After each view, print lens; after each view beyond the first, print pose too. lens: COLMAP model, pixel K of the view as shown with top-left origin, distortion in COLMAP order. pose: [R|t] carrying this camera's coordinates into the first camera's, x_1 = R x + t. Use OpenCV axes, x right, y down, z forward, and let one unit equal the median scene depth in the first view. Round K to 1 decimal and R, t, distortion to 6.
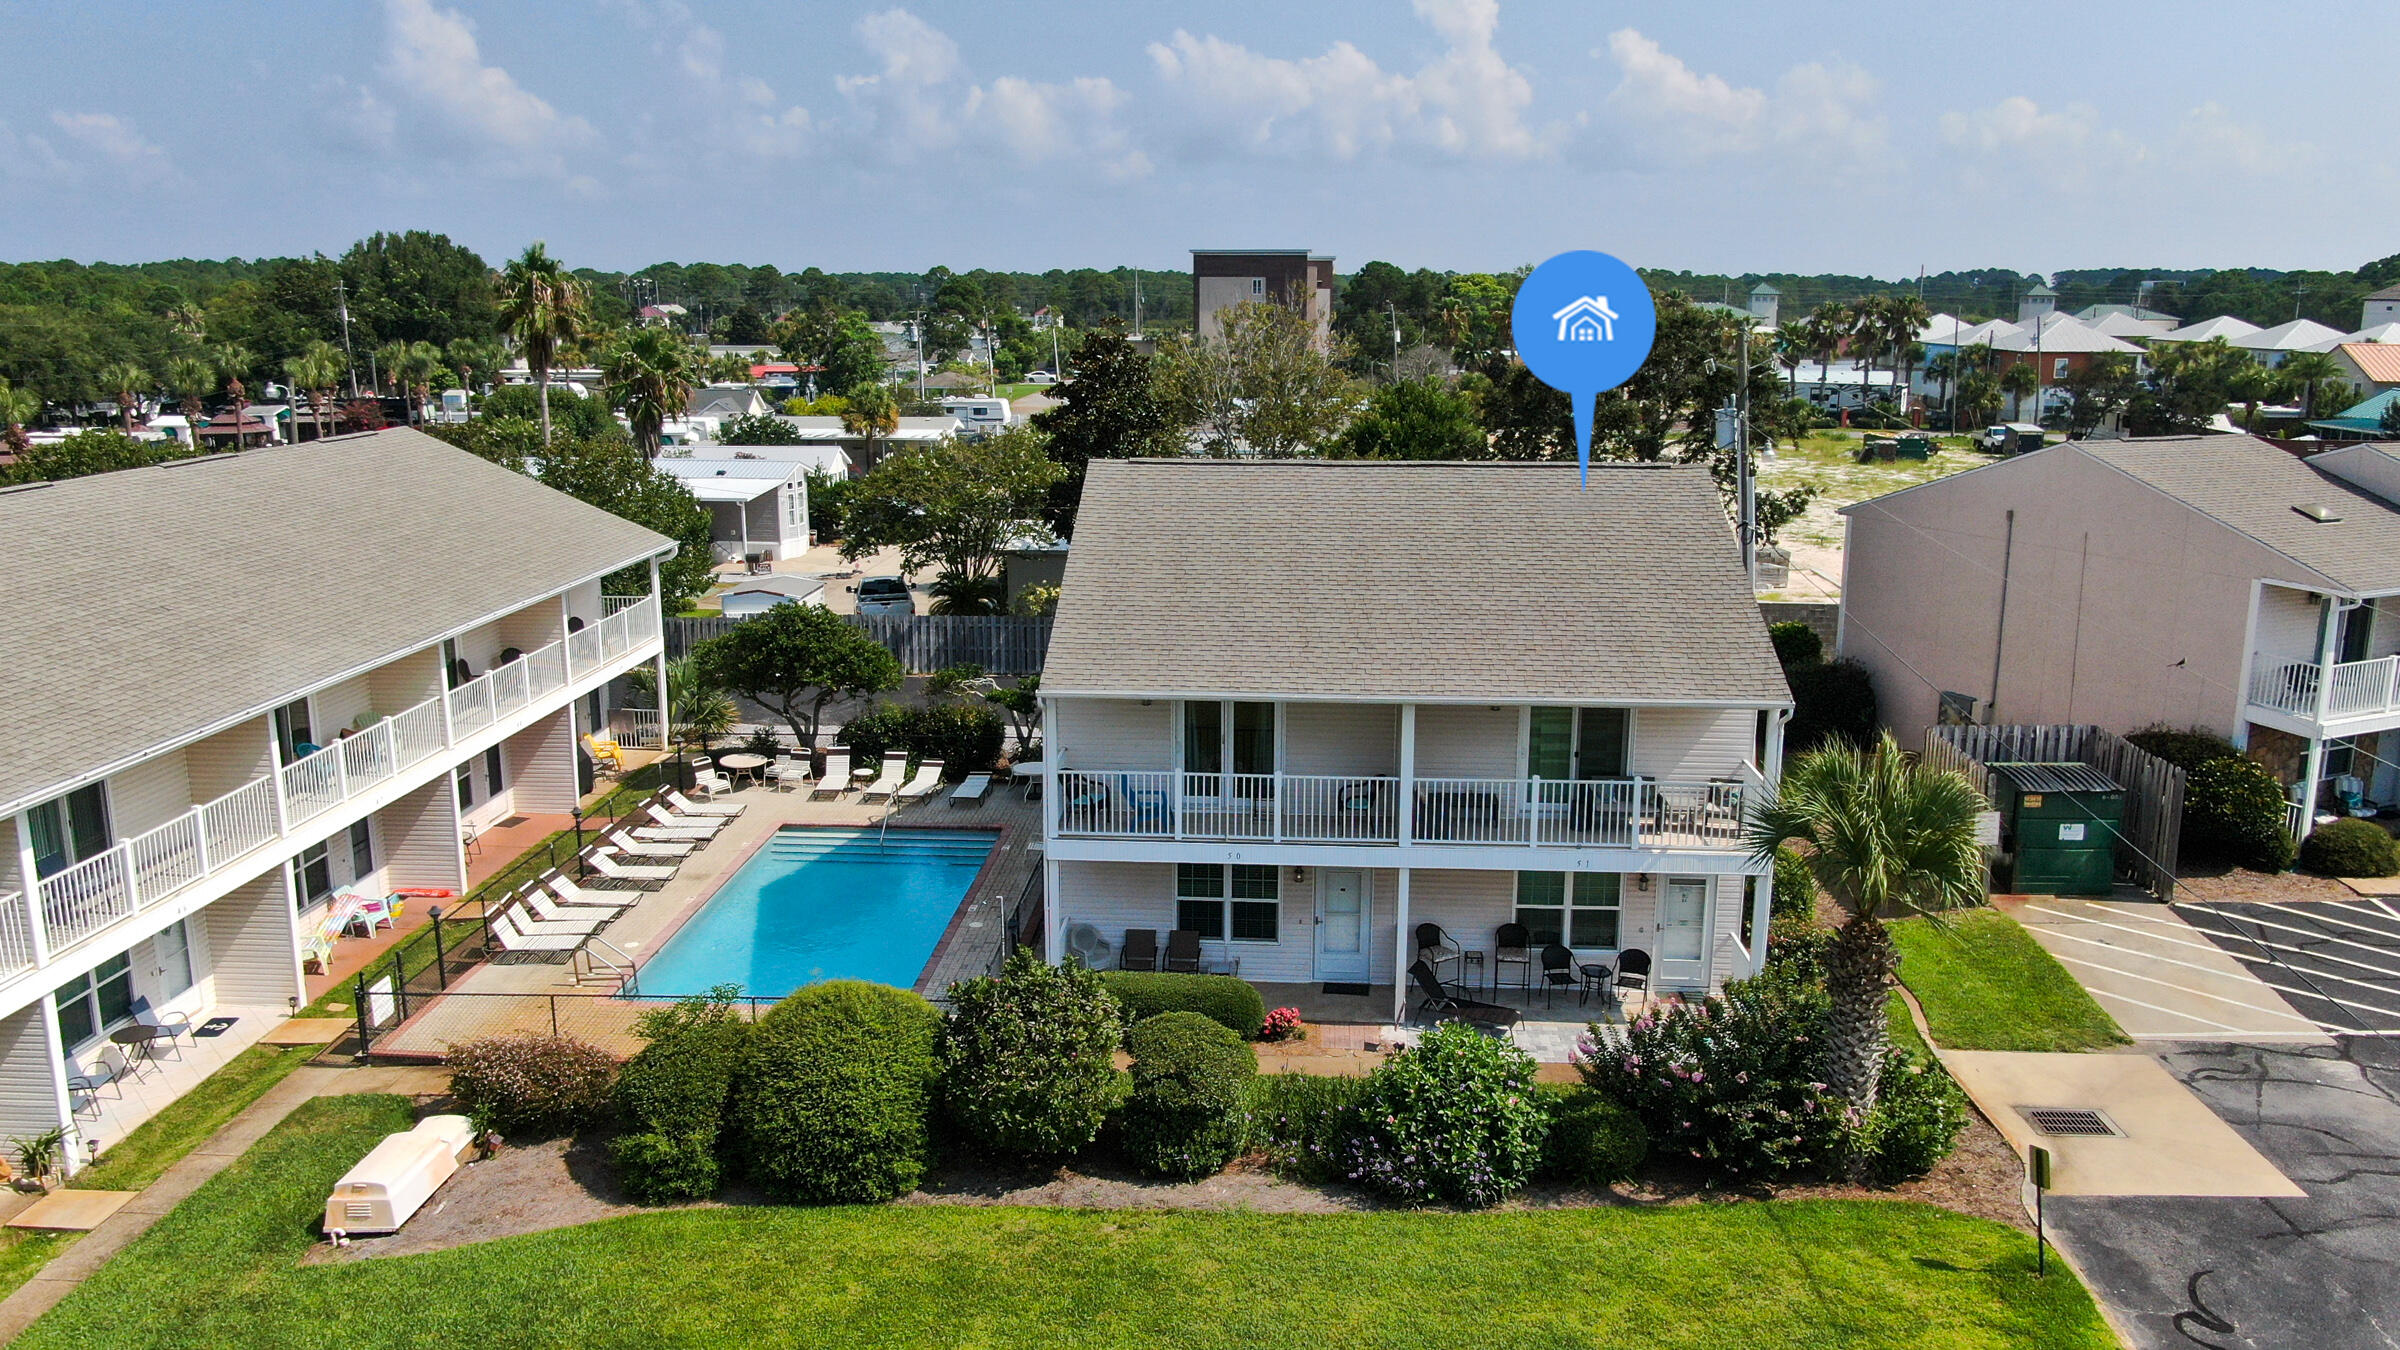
lens RADIAL K [[1775.7, 0, 1200.0], [0, 1775.7, 675.0], [0, 0, 1]] dist [-0.024231, -0.000079]
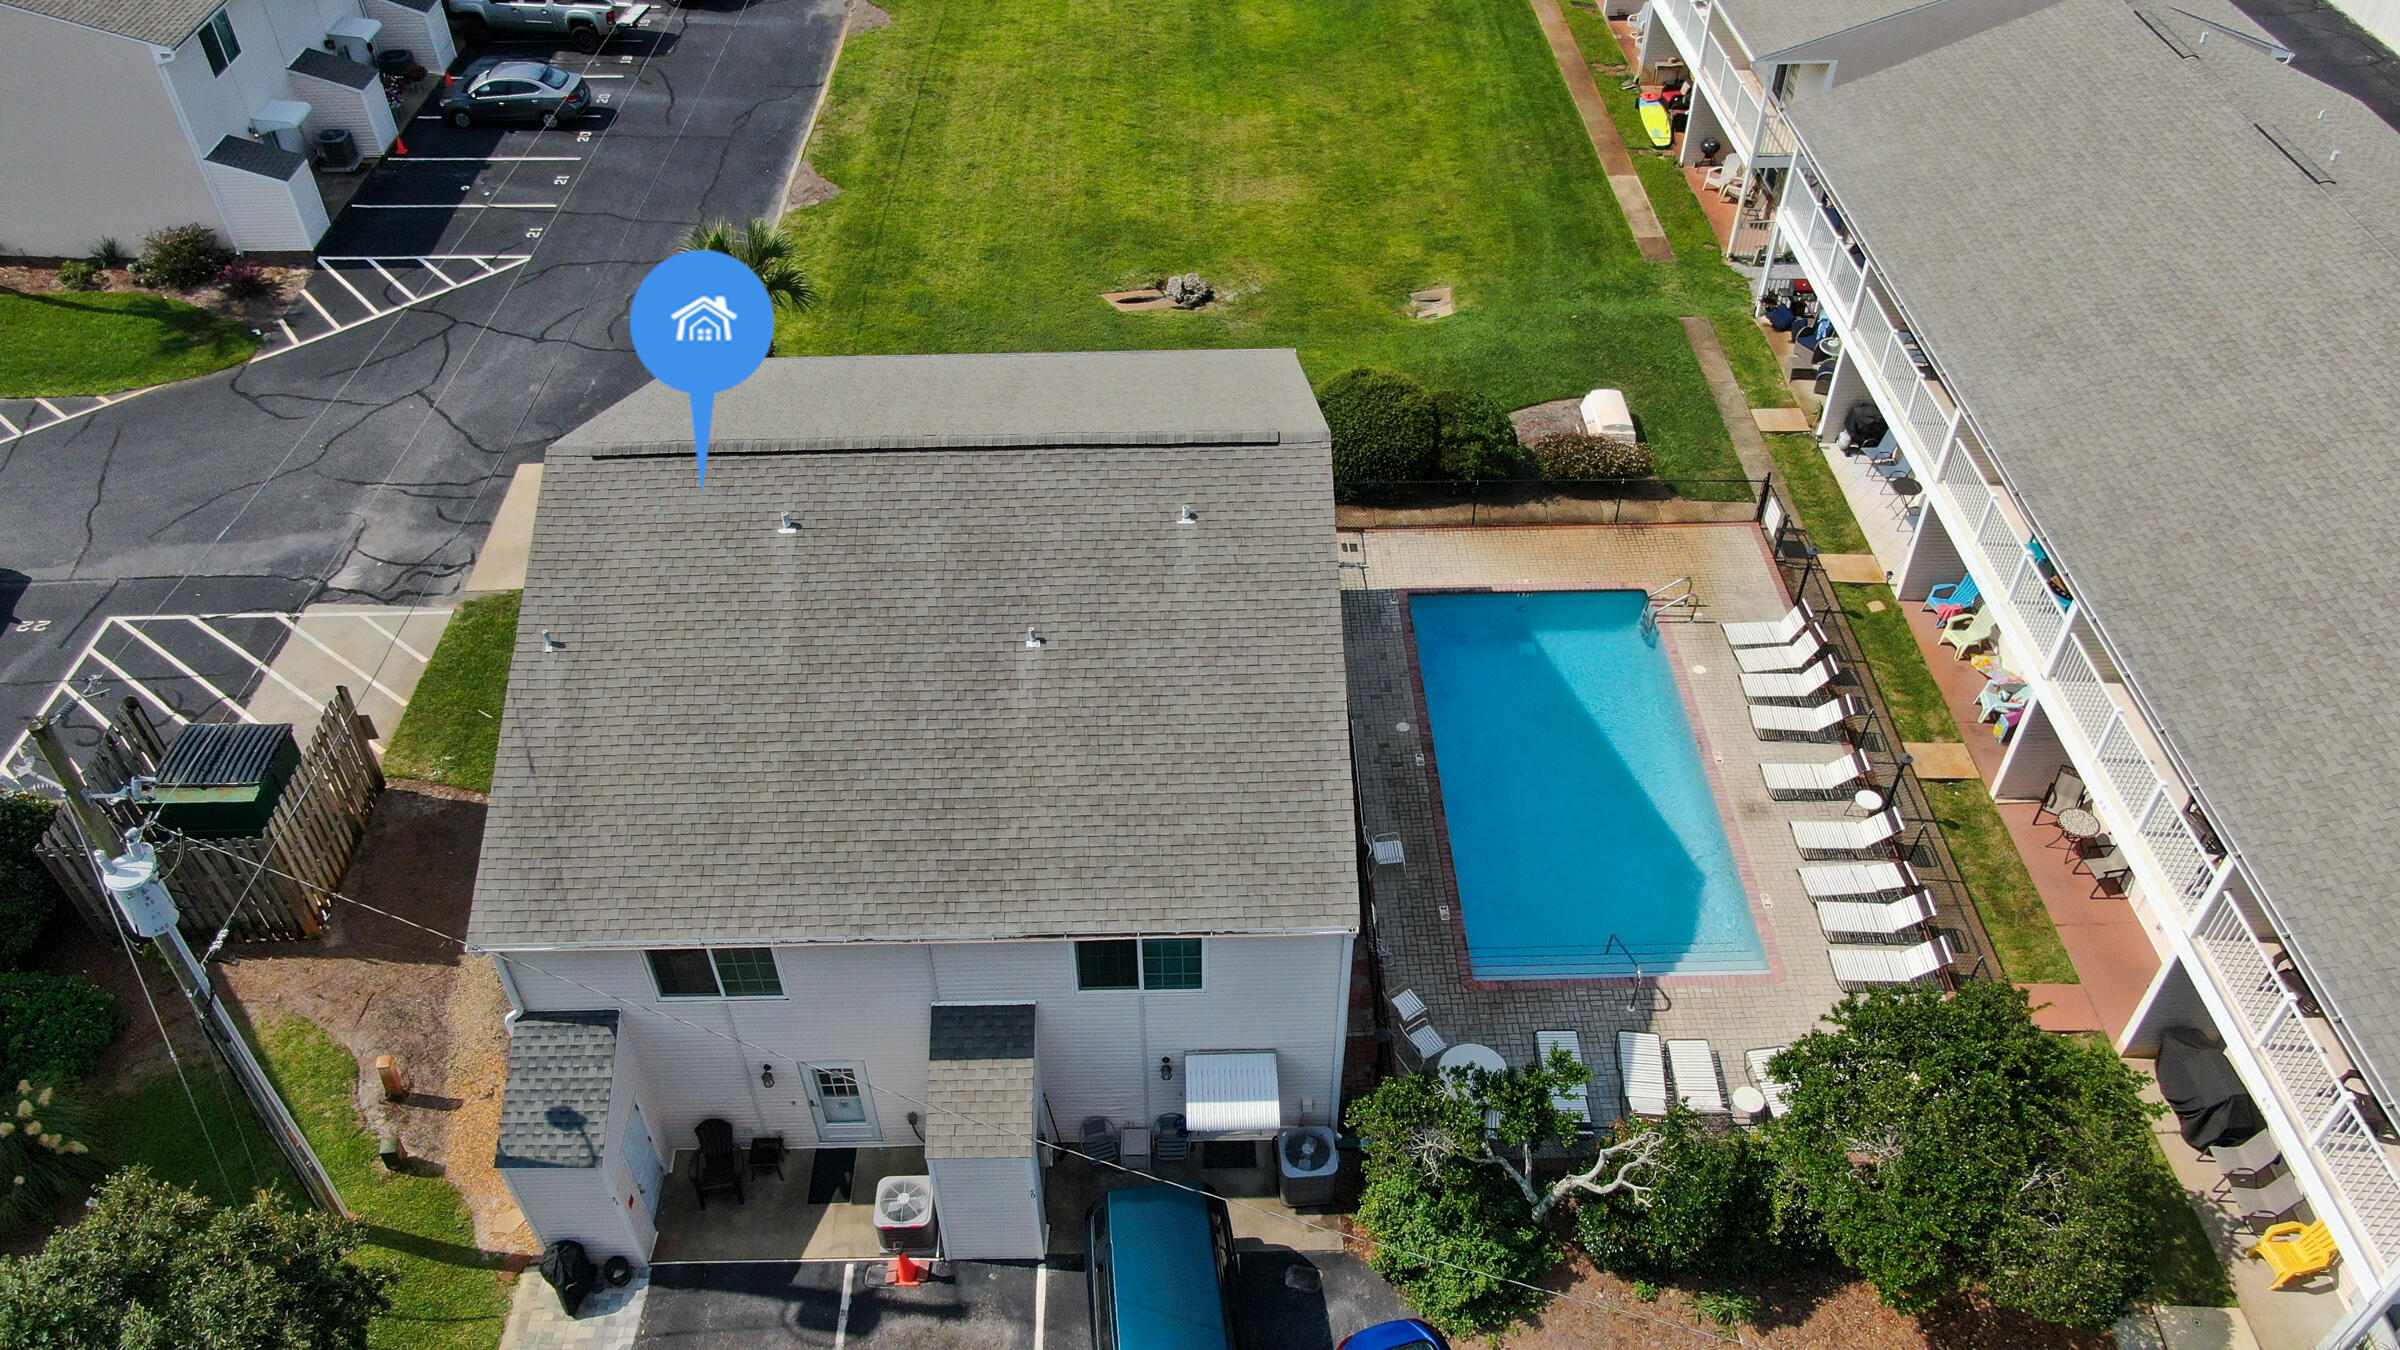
lens RADIAL K [[1732.2, 0, 1200.0], [0, 1732.2, 675.0], [0, 0, 1]] dist [-0.020387, -0.001256]
pose [[-0.996163, 0.064577, -0.059075, 0.056846], [-0.010629, 0.580716, 0.814037, -0.826501], [0.086874, 0.811541, -0.577802, 1.852409]]
